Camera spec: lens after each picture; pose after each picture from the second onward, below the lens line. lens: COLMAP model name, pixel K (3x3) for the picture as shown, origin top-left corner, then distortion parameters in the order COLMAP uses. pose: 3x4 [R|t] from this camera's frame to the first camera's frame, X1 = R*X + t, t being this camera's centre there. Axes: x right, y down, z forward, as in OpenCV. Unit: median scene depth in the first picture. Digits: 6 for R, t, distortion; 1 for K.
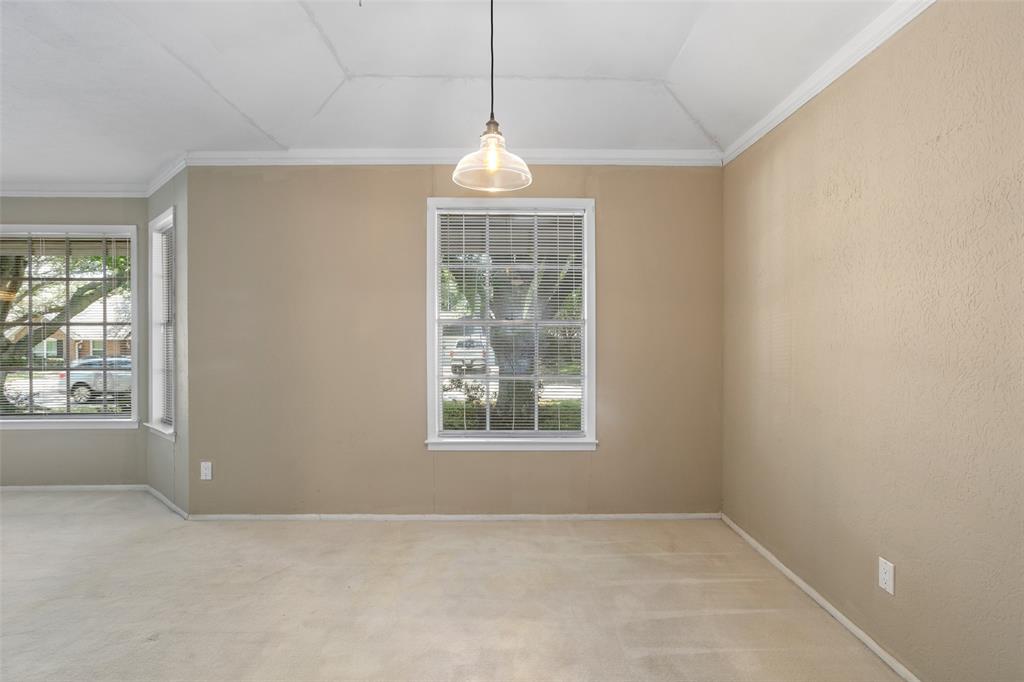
lens RADIAL K [[510.5, 0, 535.8], [0, 510.5, 336.5], [0, 0, 1]] dist [-0.021313, -0.000489]
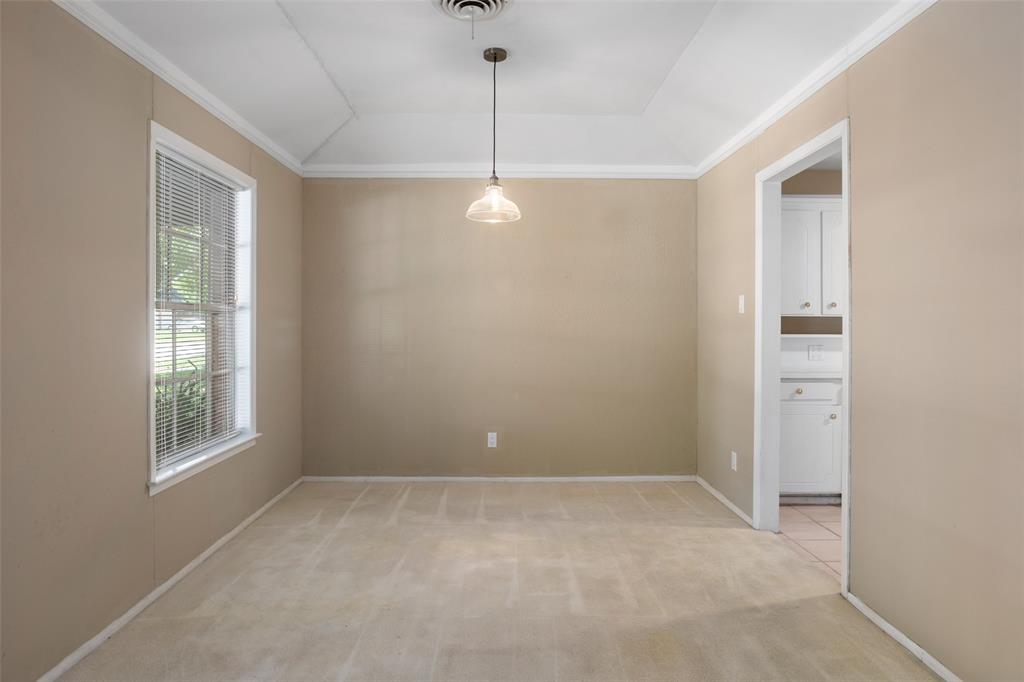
lens RADIAL K [[561.0, 0, 509.4], [0, 561.0, 321.2], [0, 0, 1]] dist [0.000491, -0.000201]
pose [[0.023842, -0.002365, 0.999713, -1.076062], [-0.002123, 0.999995, 0.002416, -0.012790], [-0.999713, -0.002180, 0.023837, 0.587984]]
